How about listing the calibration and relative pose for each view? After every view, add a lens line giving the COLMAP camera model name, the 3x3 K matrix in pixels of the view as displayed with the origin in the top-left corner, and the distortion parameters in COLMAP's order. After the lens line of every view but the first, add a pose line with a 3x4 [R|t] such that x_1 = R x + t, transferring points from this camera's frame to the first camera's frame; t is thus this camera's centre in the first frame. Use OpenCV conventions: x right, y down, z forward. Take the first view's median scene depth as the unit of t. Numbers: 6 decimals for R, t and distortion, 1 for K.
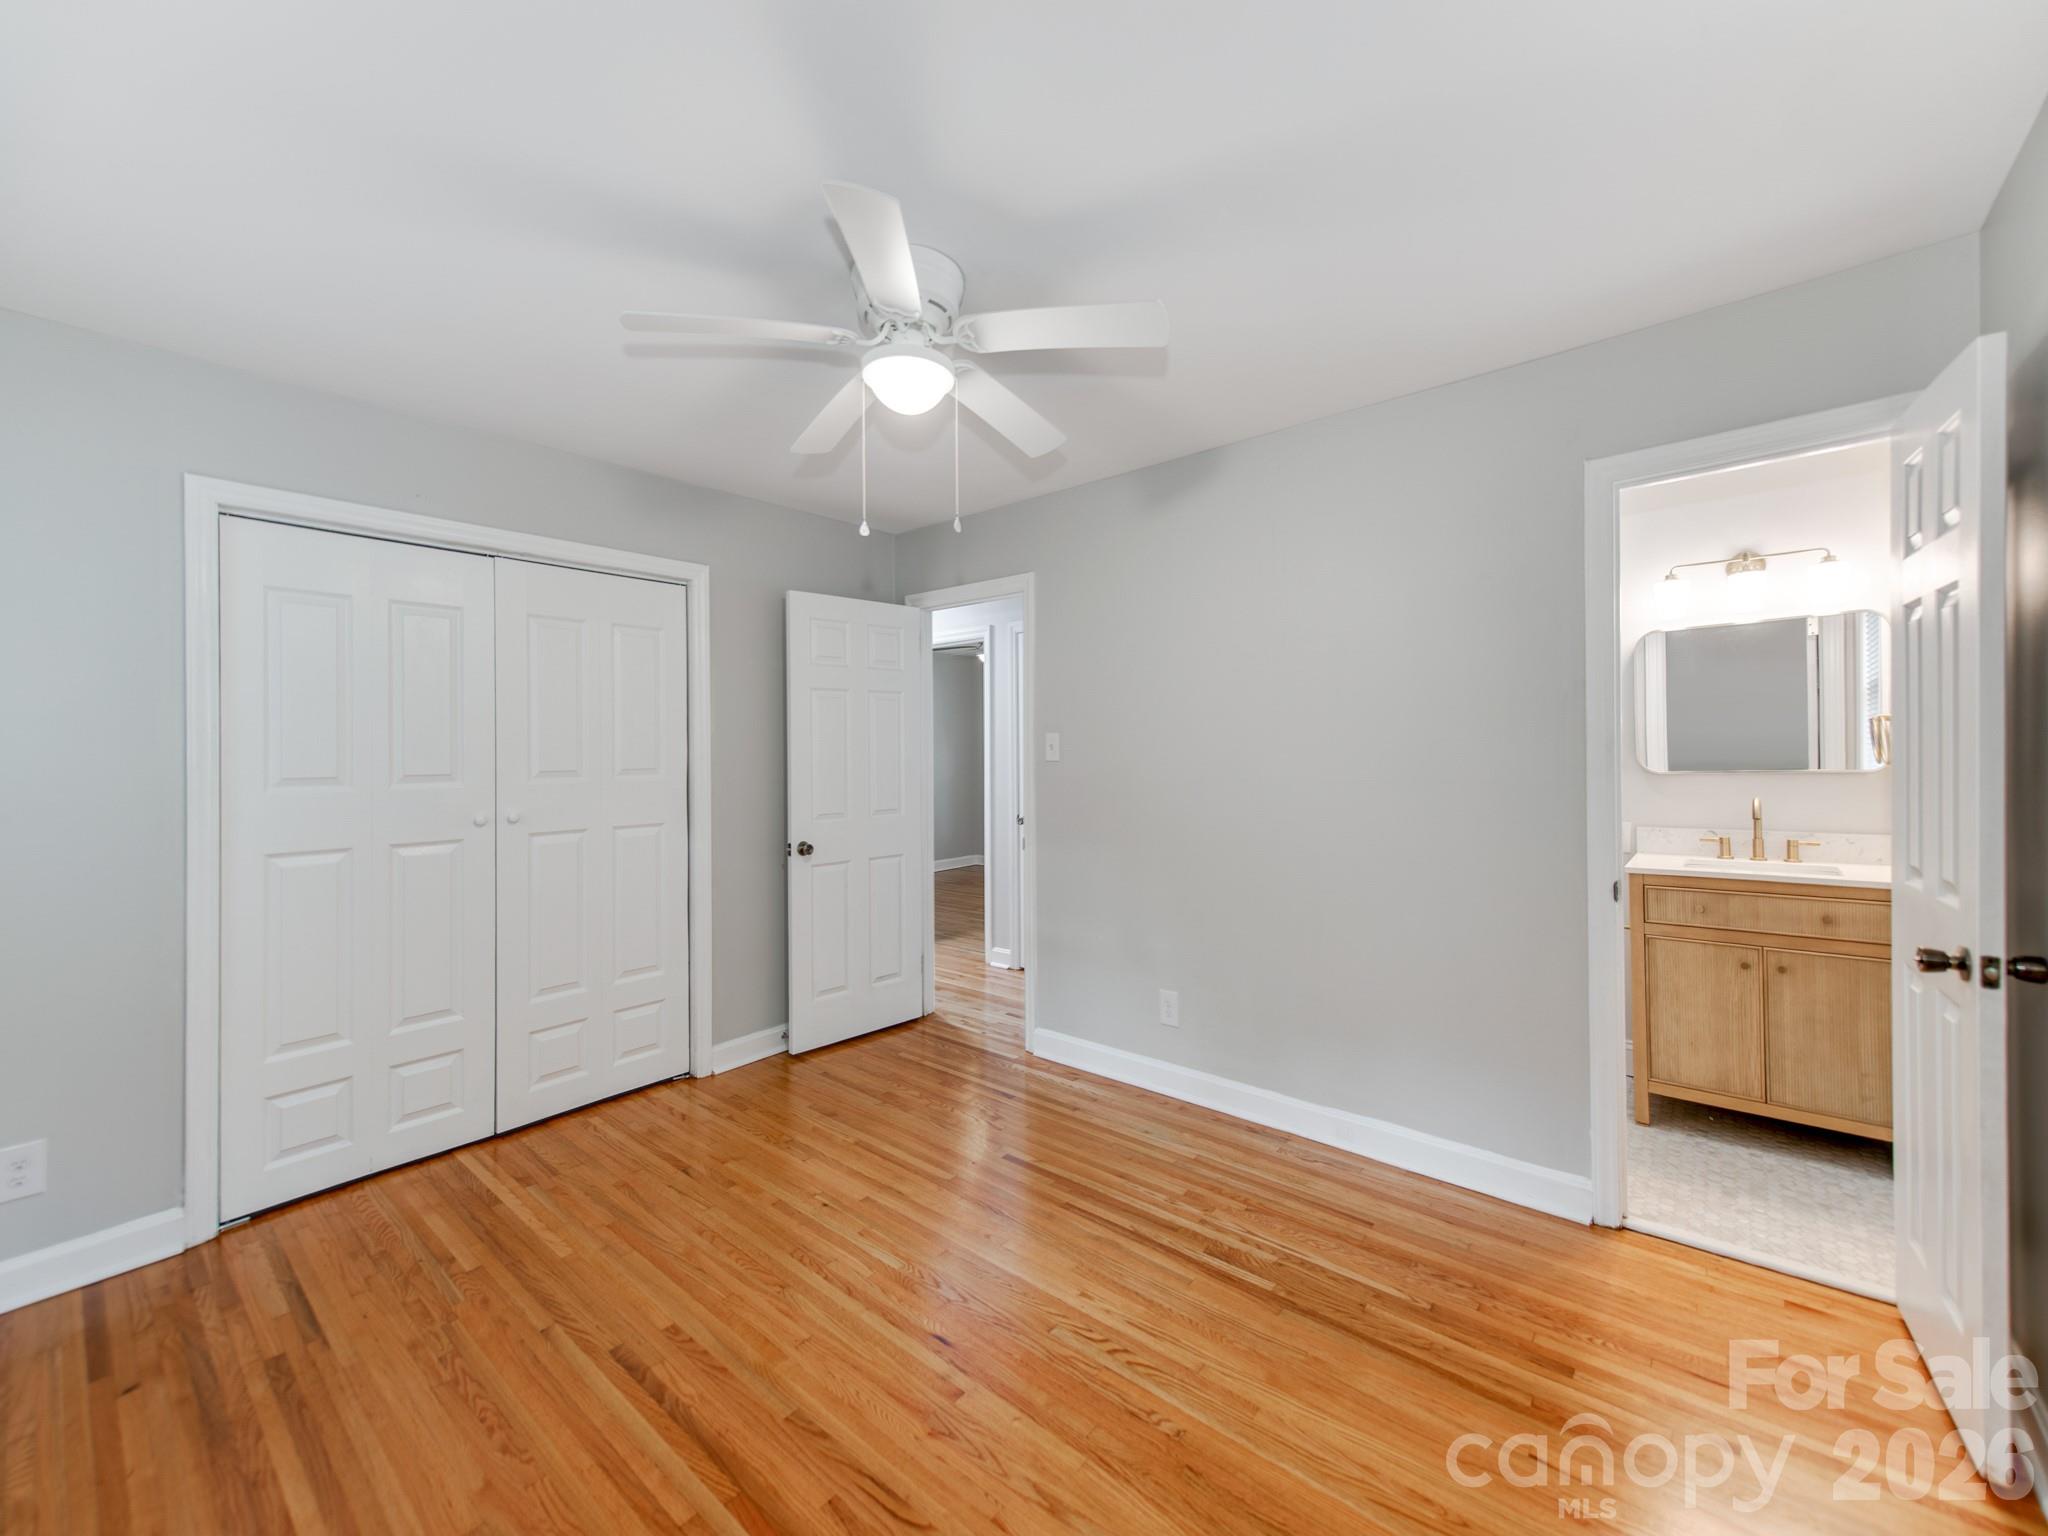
lens RADIAL K [[854.0, 0, 990.9], [0, 854.0, 754.0], [0, 0, 1]] dist [0.019586, -0.000476]
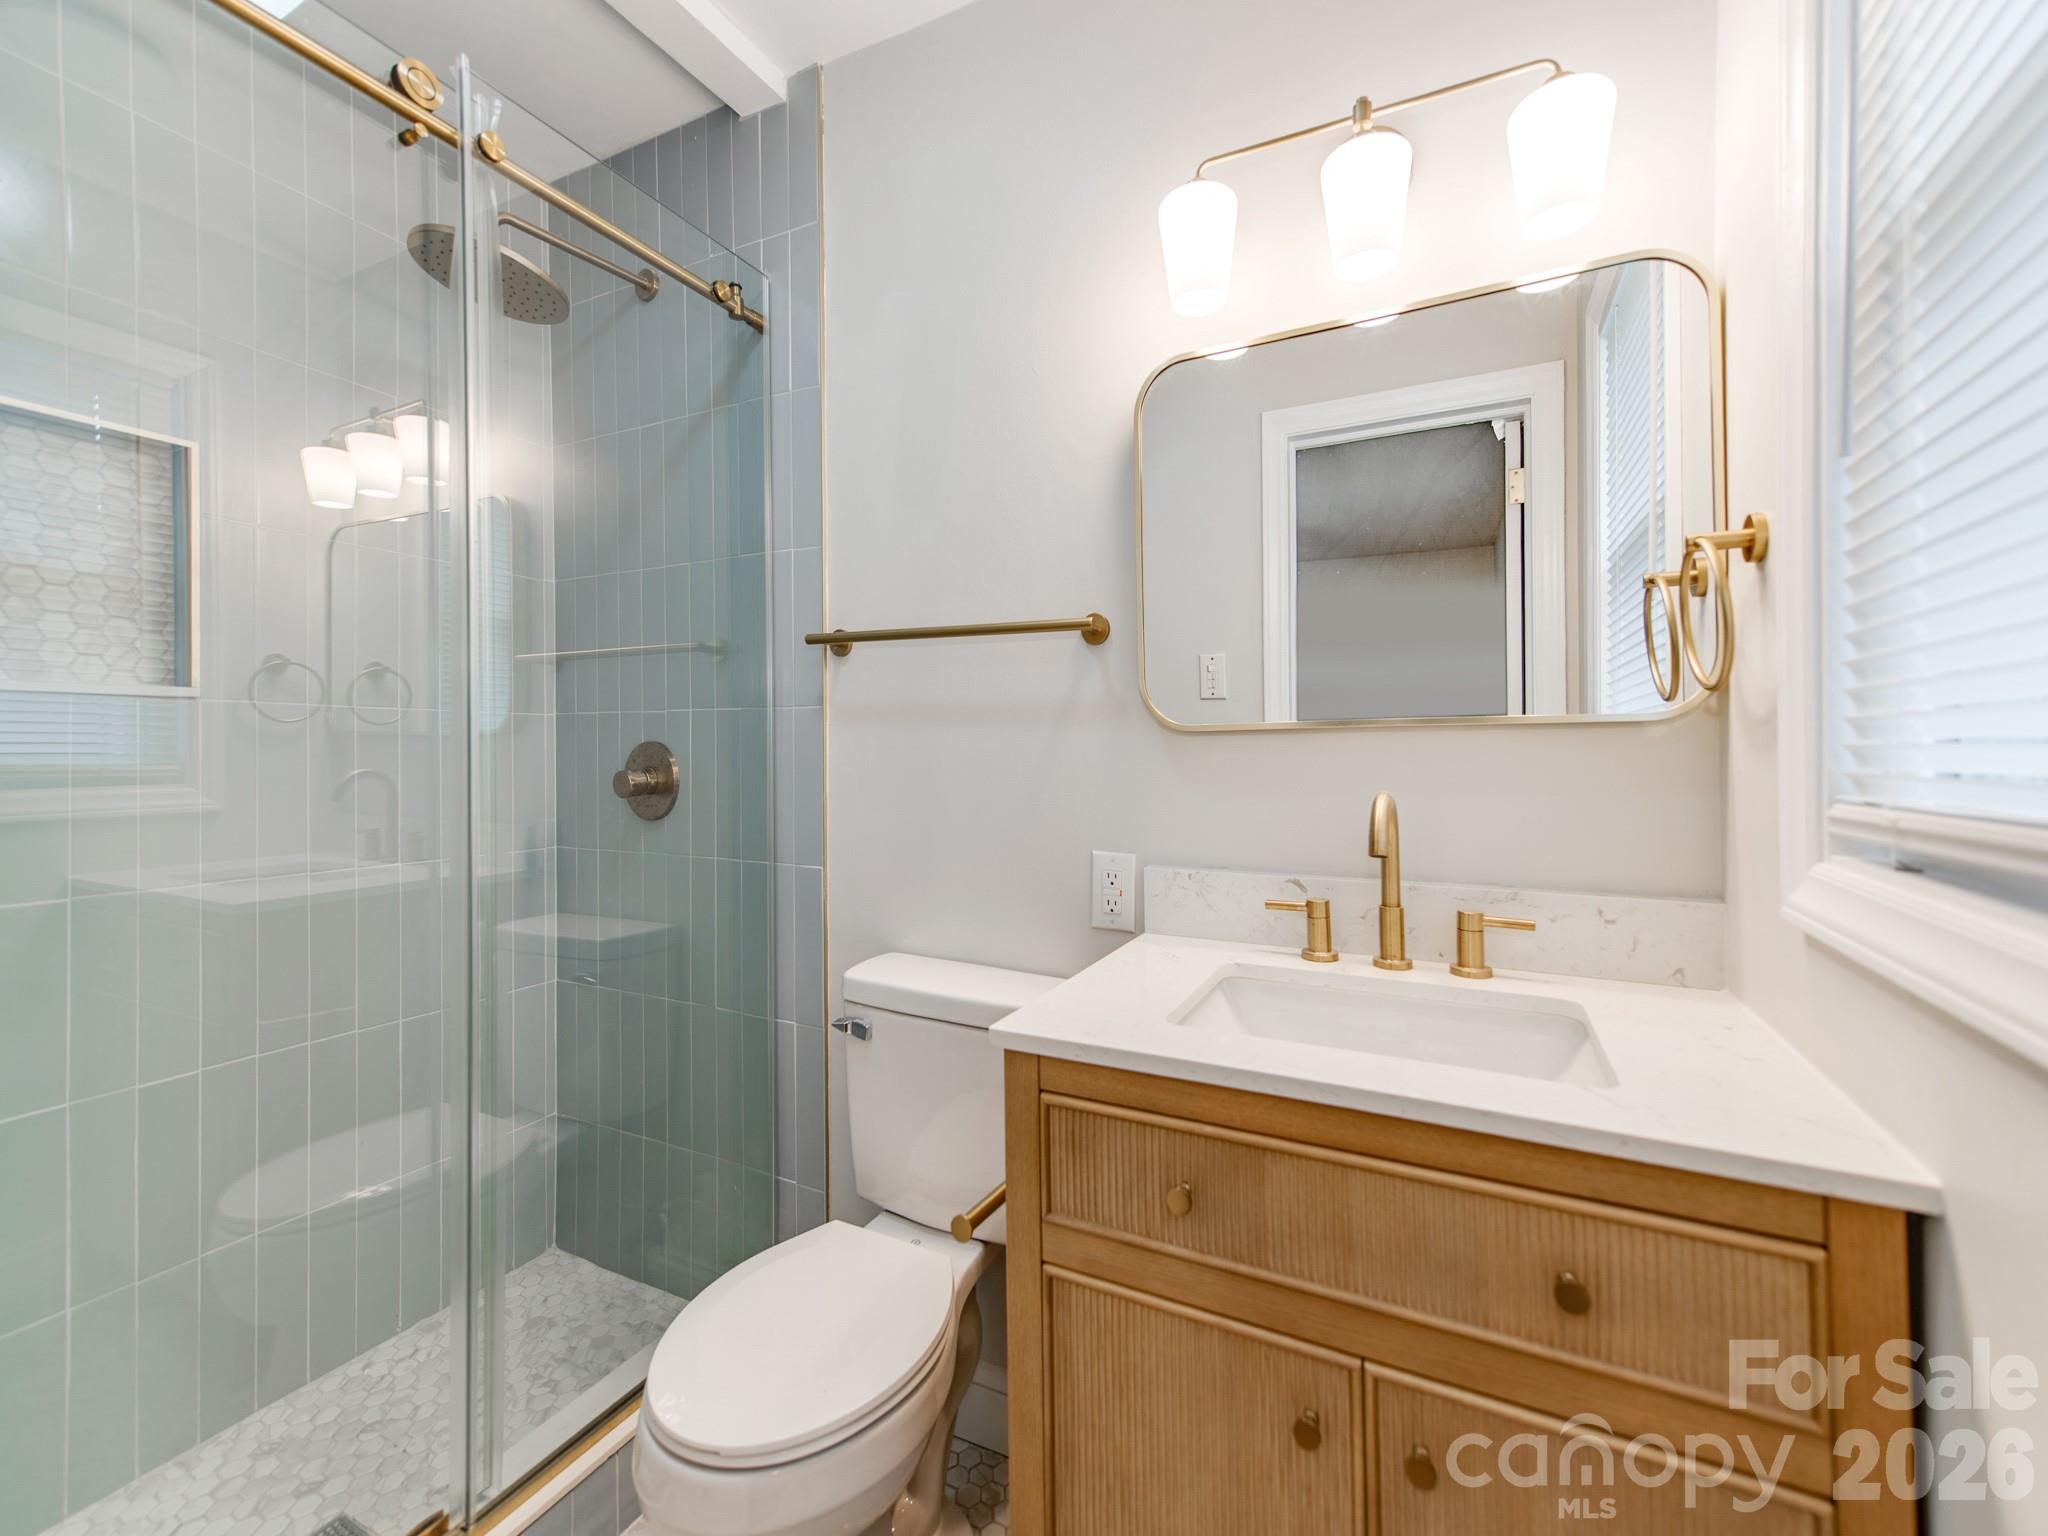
lens RADIAL K [[854.0, 0, 990.9], [0, 854.0, 754.0], [0, 0, 1]] dist [0.019586, -0.000476]
pose [[0.976613, 0.008664, 0.214828, 0.721314], [-0.008768, 0.999961, -0.000470, 0.040143], [-0.214824, -0.001425, 0.976652, 0.768869]]
